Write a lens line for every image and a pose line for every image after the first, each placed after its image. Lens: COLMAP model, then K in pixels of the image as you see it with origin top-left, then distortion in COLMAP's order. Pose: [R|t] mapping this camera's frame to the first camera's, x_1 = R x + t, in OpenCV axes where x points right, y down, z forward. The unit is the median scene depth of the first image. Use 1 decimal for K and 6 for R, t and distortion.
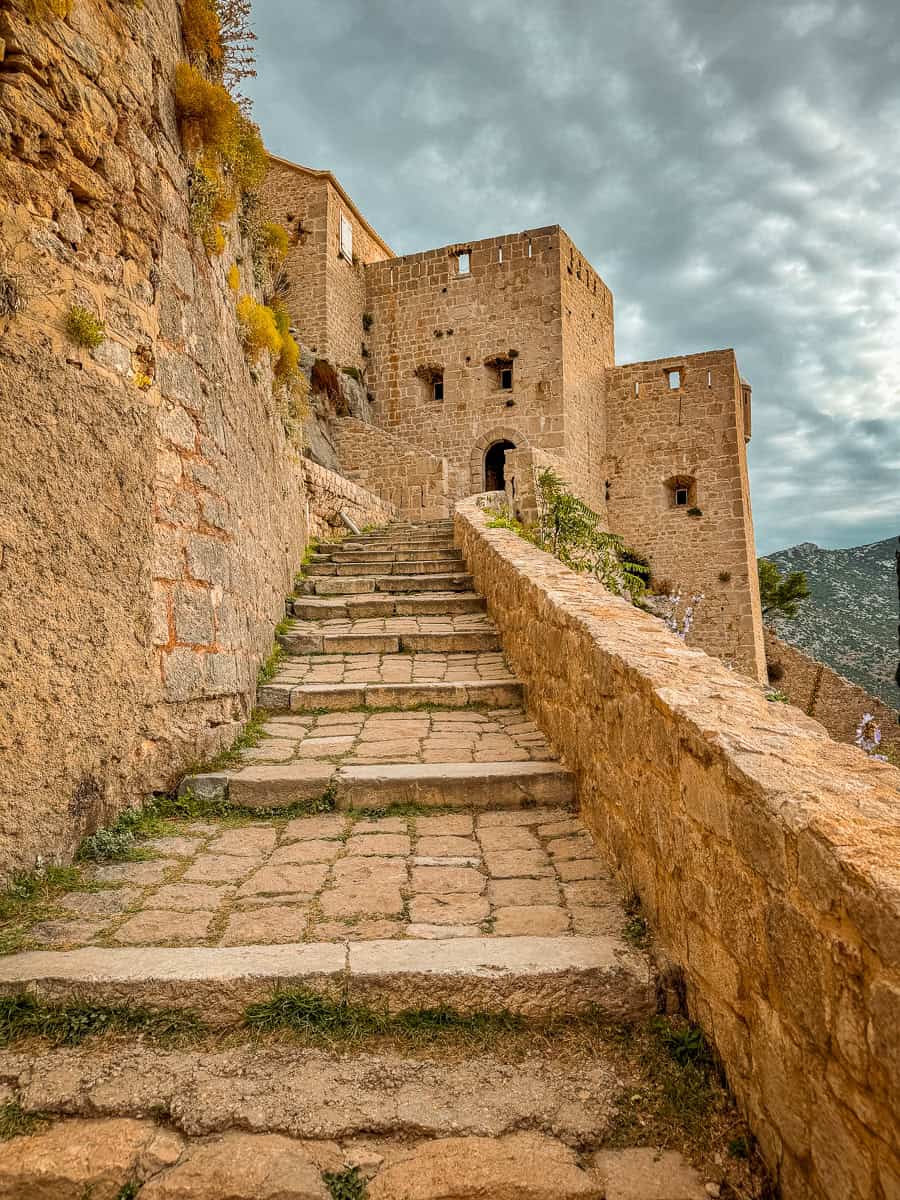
lens RADIAL K [[841.9, 0, 450.0], [0, 841.9, 600.0], [0, 0, 1]] dist [0.080896, -0.104631]
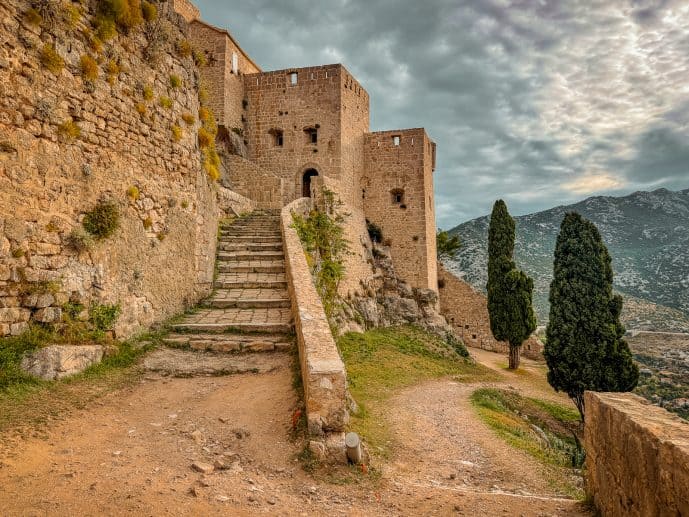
lens RADIAL K [[520.2, 0, 344.5], [0, 520.2, 258.5], [0, 0, 1]] dist [0.155359, -0.267819]
pose [[0.995054, 0.022621, 0.096729, 0.024880], [-0.026280, 0.998980, 0.036722, -0.020371], [-0.095799, -0.039082, 0.994633, -0.280445]]
